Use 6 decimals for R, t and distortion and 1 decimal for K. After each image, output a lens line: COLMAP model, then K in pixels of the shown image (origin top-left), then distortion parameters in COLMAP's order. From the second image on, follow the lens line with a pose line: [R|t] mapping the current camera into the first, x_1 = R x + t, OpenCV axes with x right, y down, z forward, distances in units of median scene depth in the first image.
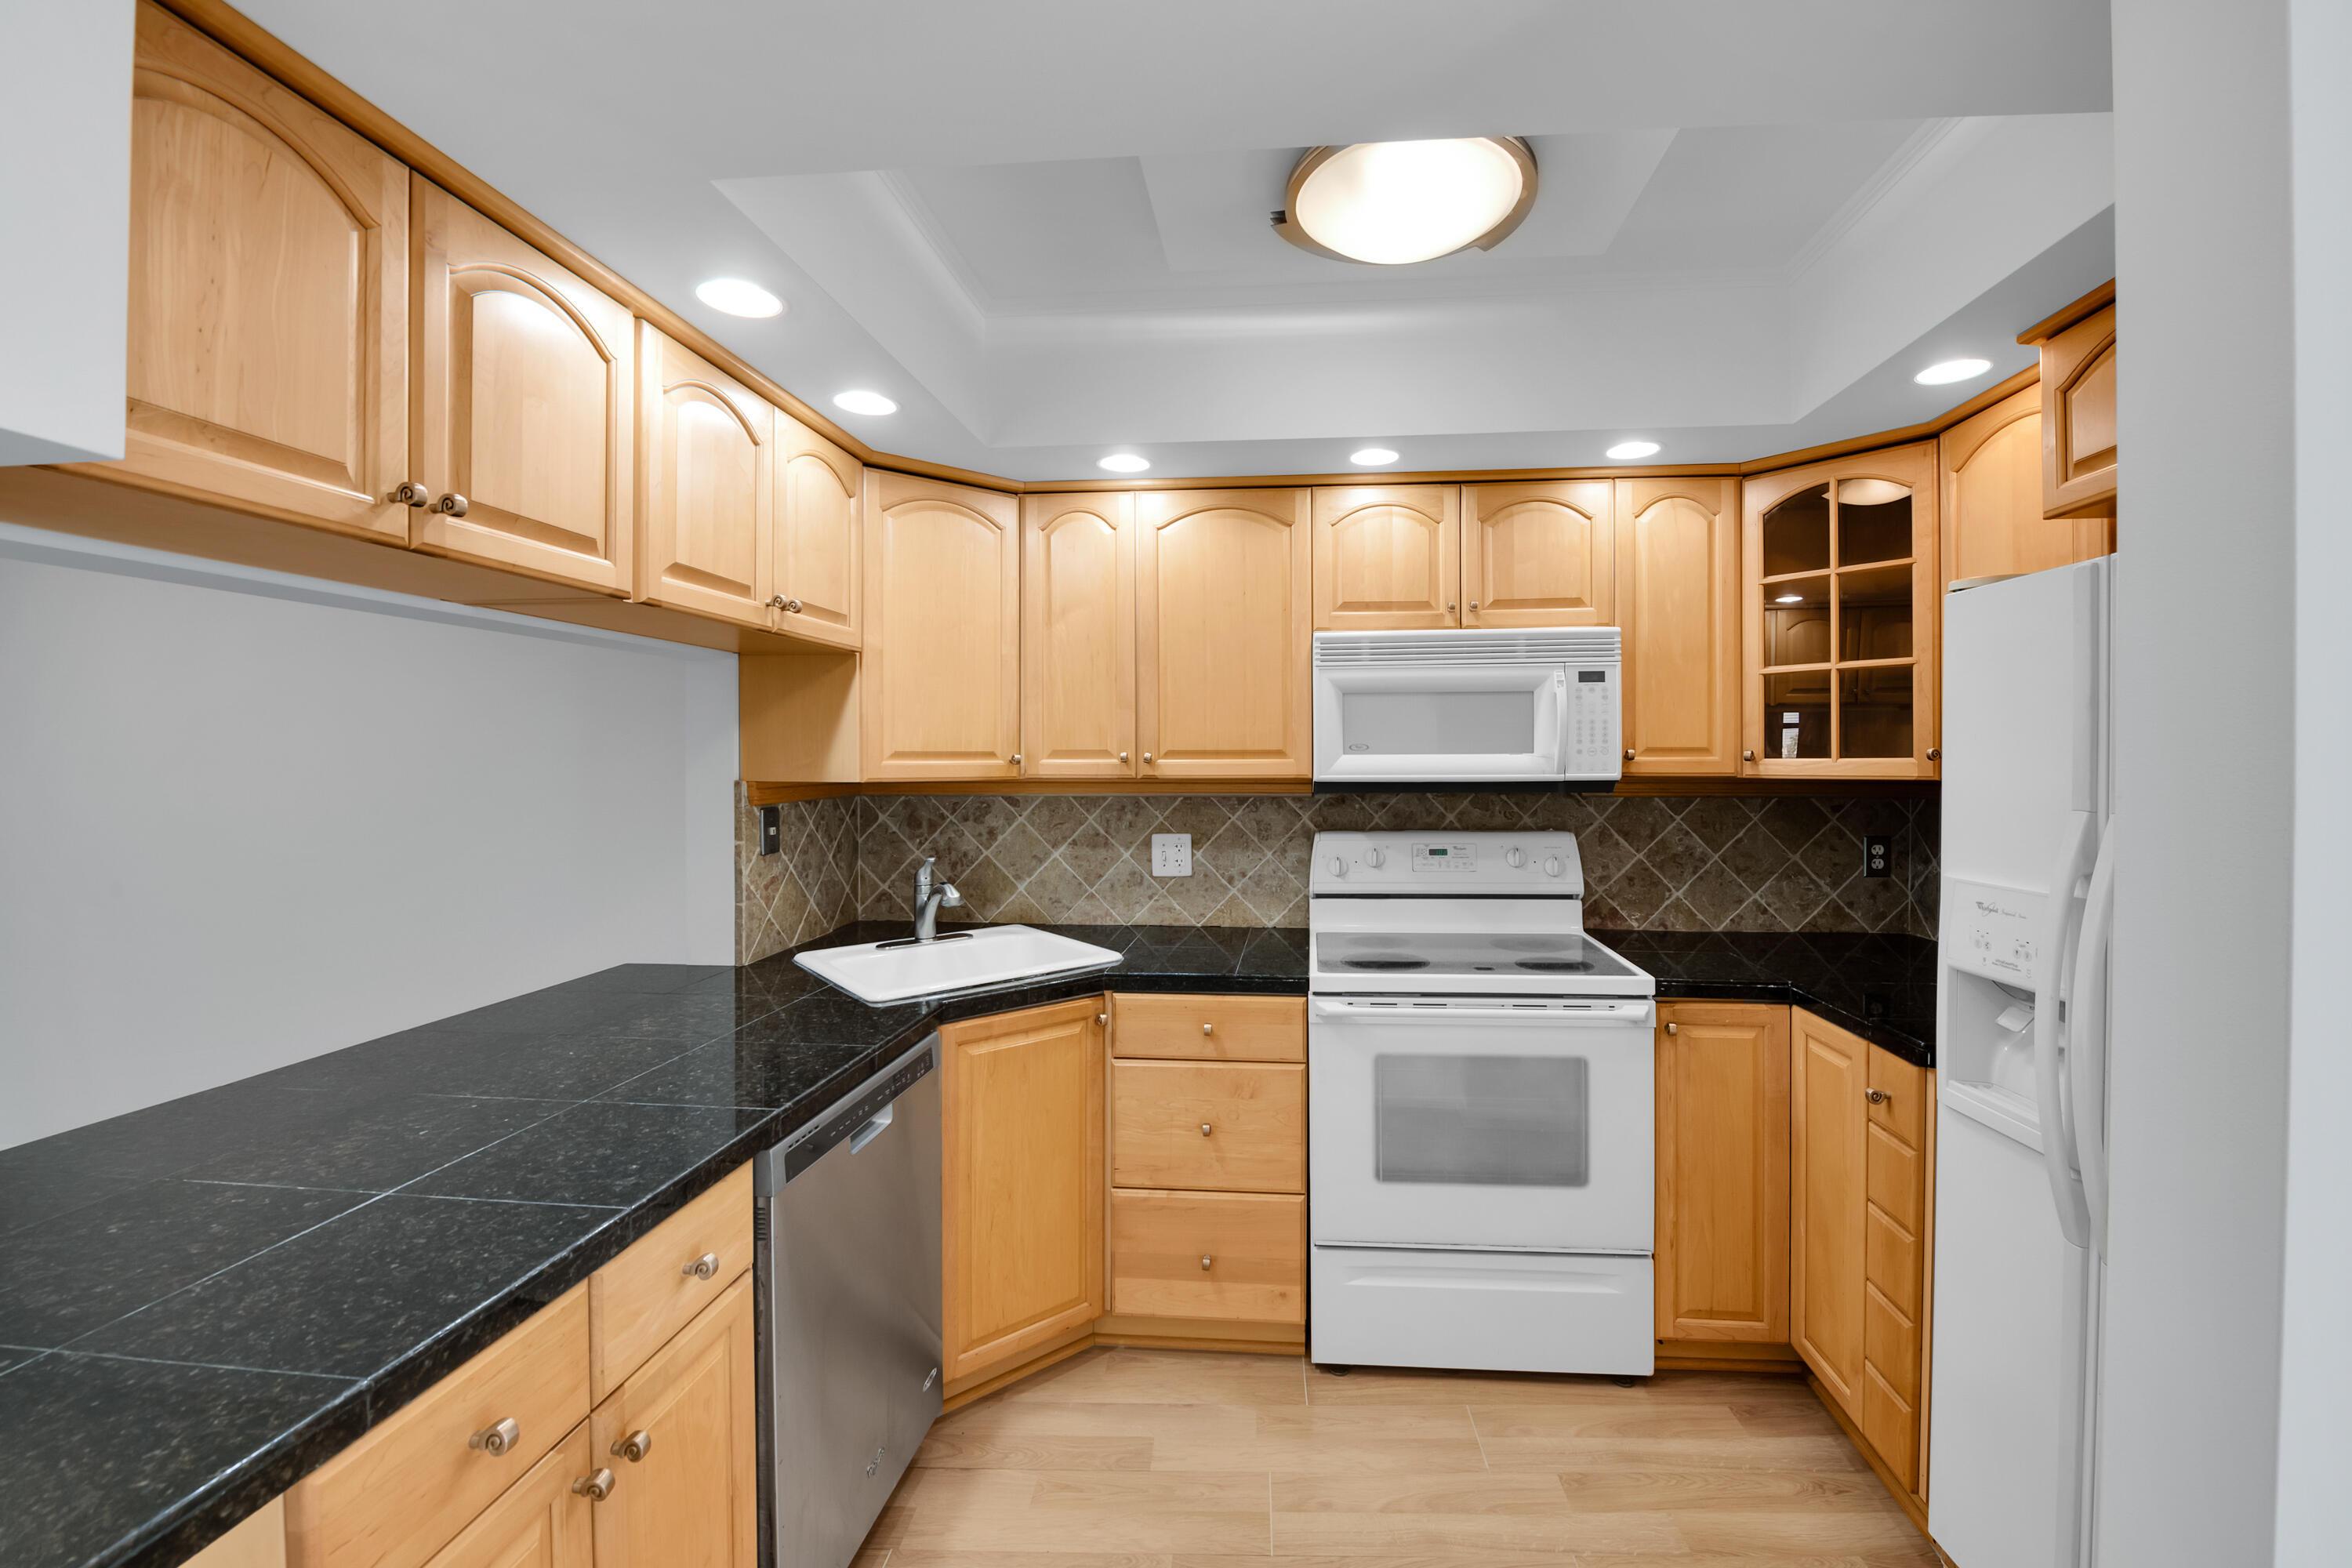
lens RADIAL K [[1022.4, 0, 1171.5], [0, 1022.4, 762.8], [0, 0, 1]] dist [0.001759, 0.000432]
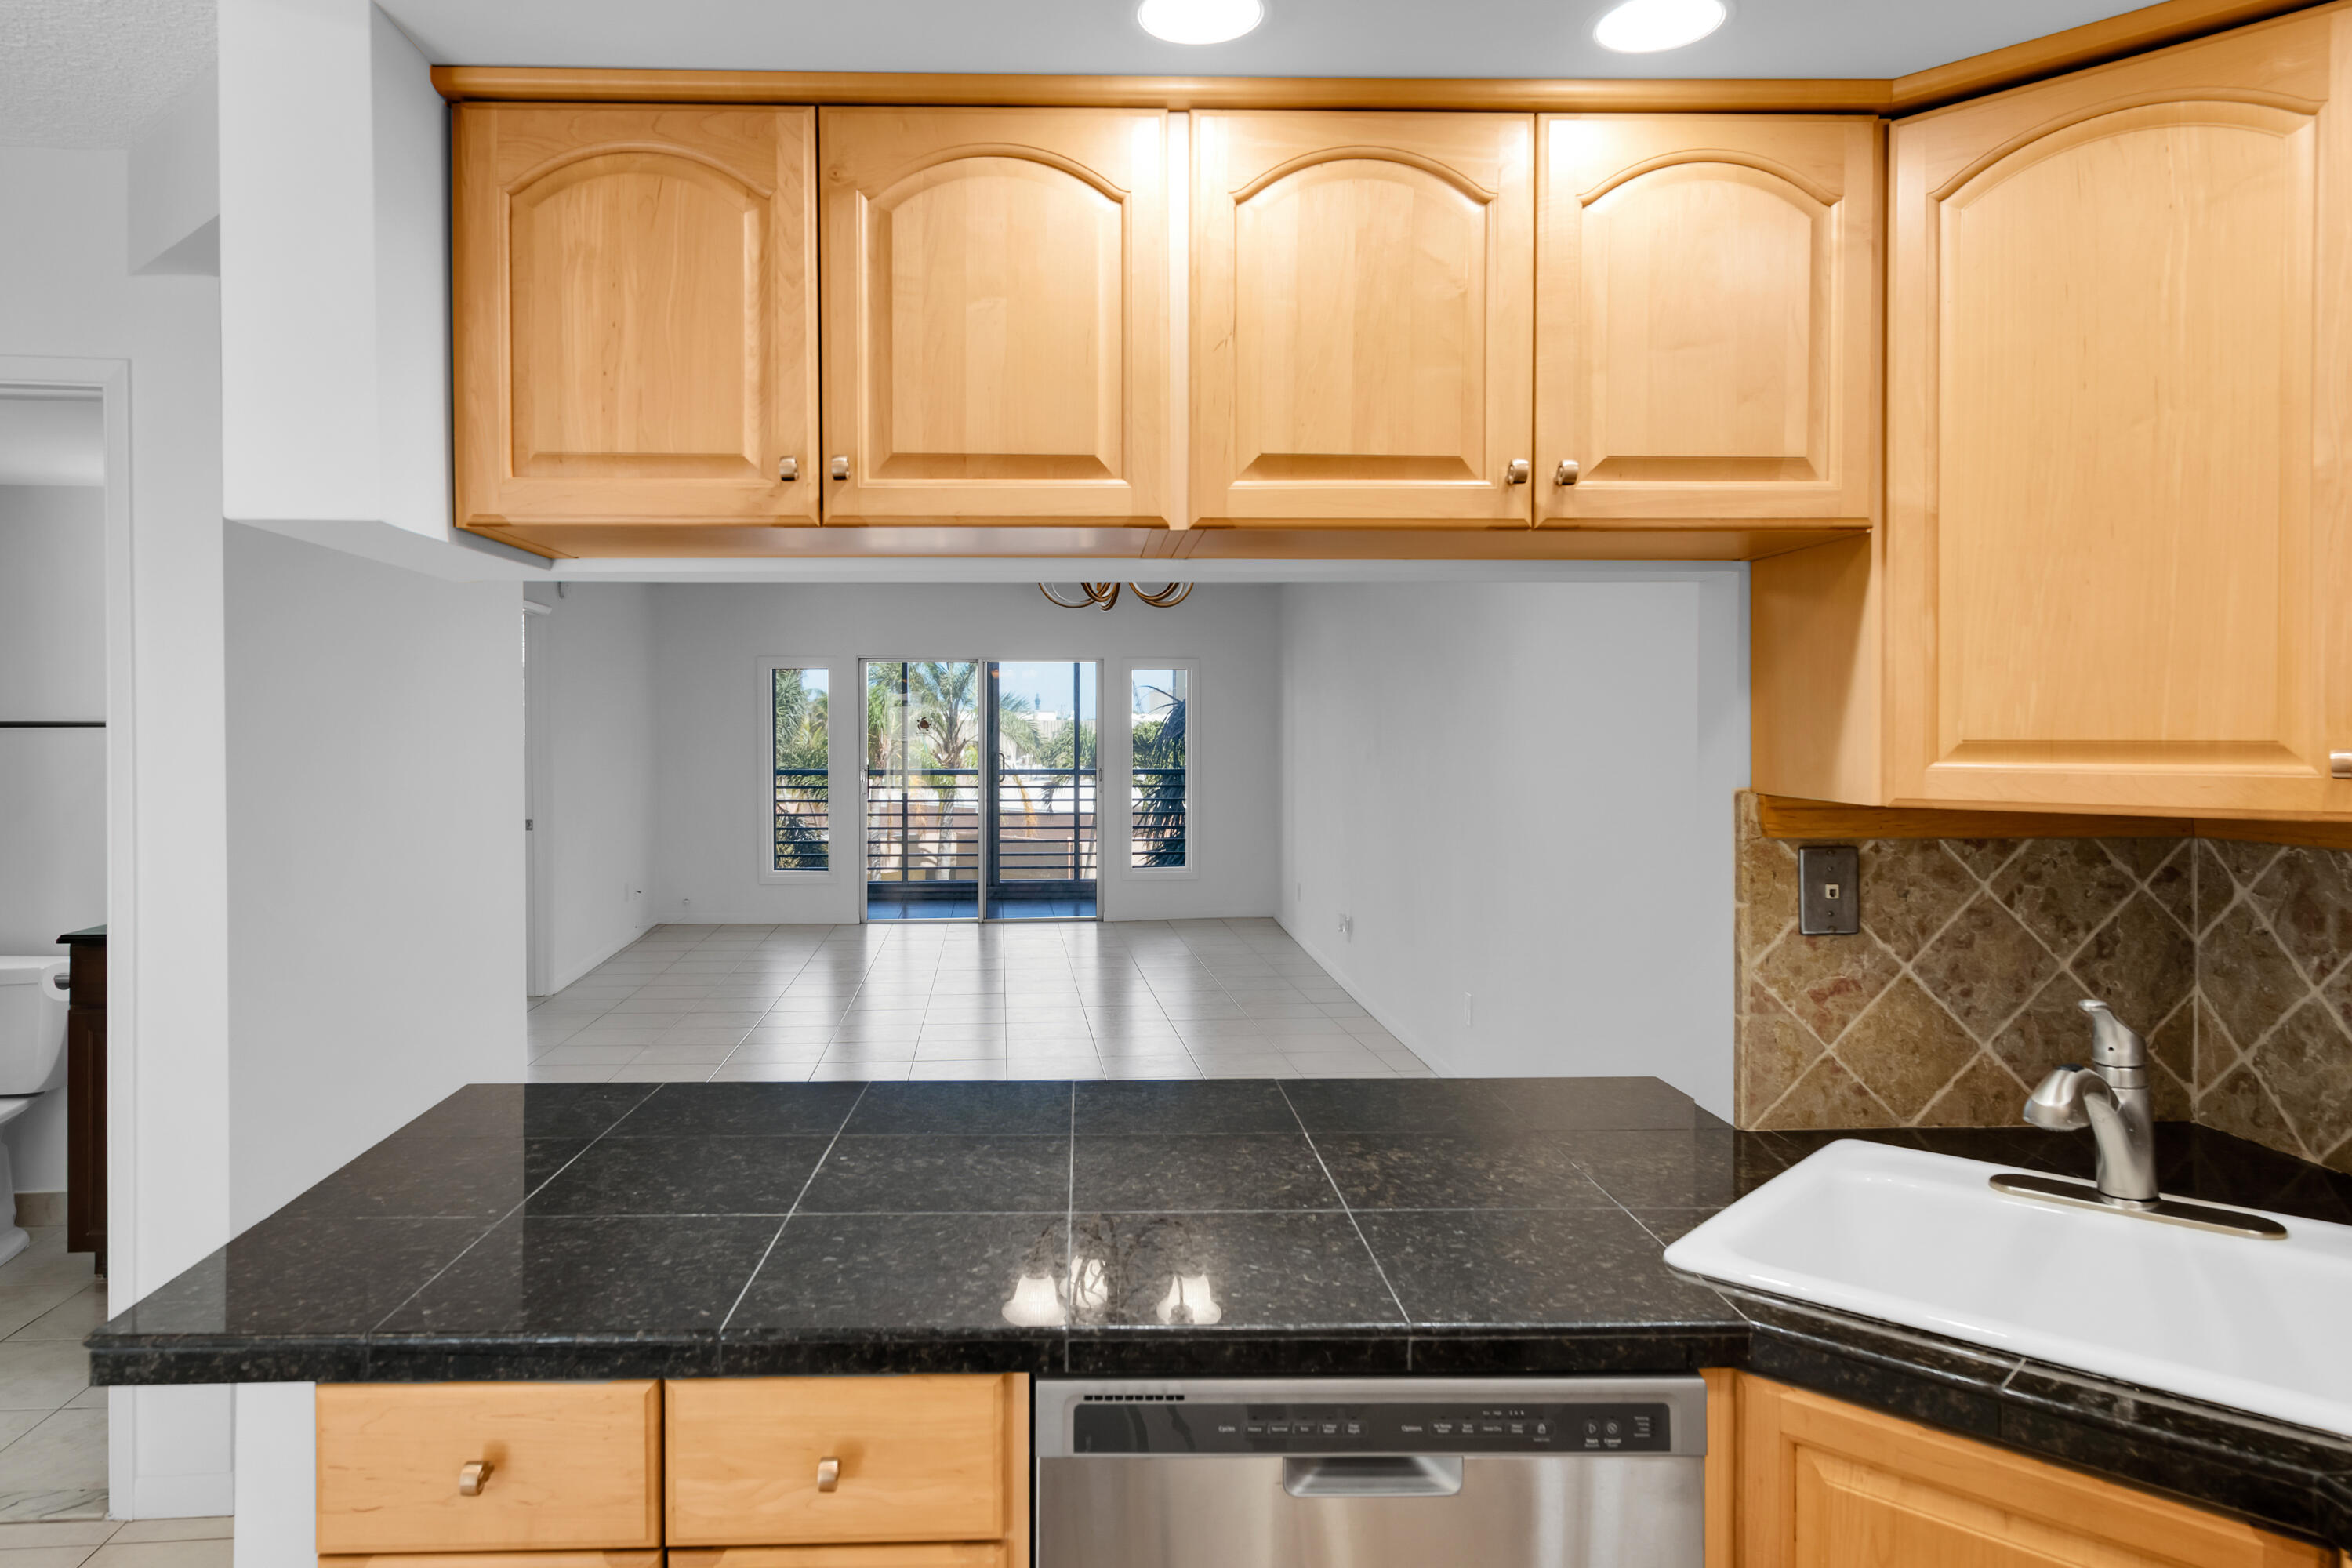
lens RADIAL K [[1489.8, 0, 1154.5], [0, 1489.8, 747.7], [0, 0, 1]] dist [0.017912, -0.002180]
pose [[0.140829, 0.013426, -0.989943, 0.318185], [-0.003627, 0.999908, 0.013045, -0.015053], [0.990027, 0.001753, 0.140865, 0.566665]]
